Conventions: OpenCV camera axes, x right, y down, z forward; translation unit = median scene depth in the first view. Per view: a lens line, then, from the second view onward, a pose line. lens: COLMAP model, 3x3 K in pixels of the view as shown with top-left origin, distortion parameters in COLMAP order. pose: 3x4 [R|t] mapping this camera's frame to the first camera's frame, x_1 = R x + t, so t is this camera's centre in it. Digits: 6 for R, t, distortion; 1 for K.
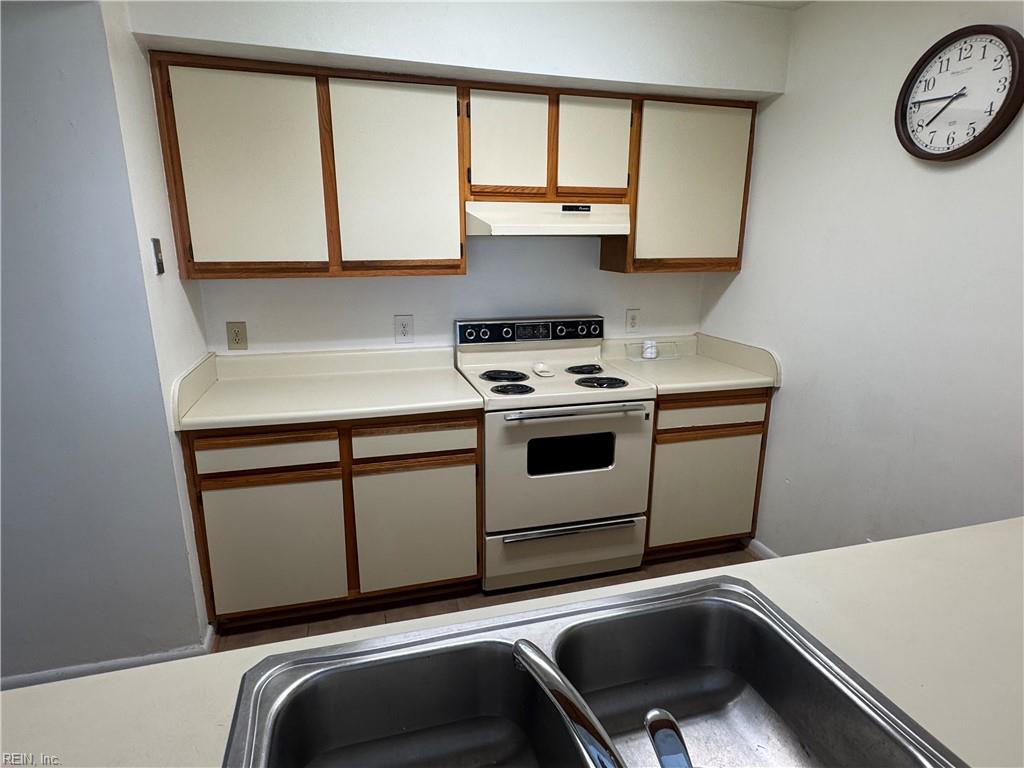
lens RADIAL K [[557.8, 0, 505.2], [0, 557.8, 381.8], [0, 0, 1]] dist [-0.002576, 0.001130]
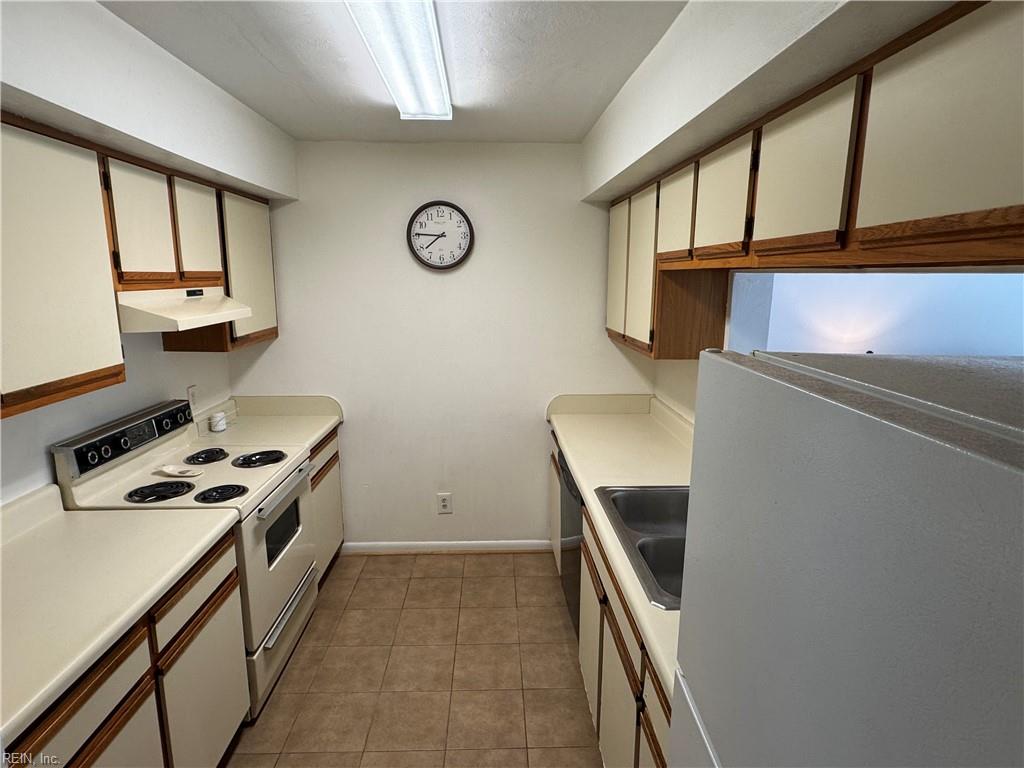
lens RADIAL K [[557.8, 0, 503.3], [0, 557.8, 387.2], [0, 0, 1]] dist [-0.002576, 0.001130]
pose [[0.252991, -0.190684, 0.948491, -0.703879], [0.229923, 0.964146, 0.132504, -0.170014], [-0.939750, 0.184558, 0.287763, 0.277877]]
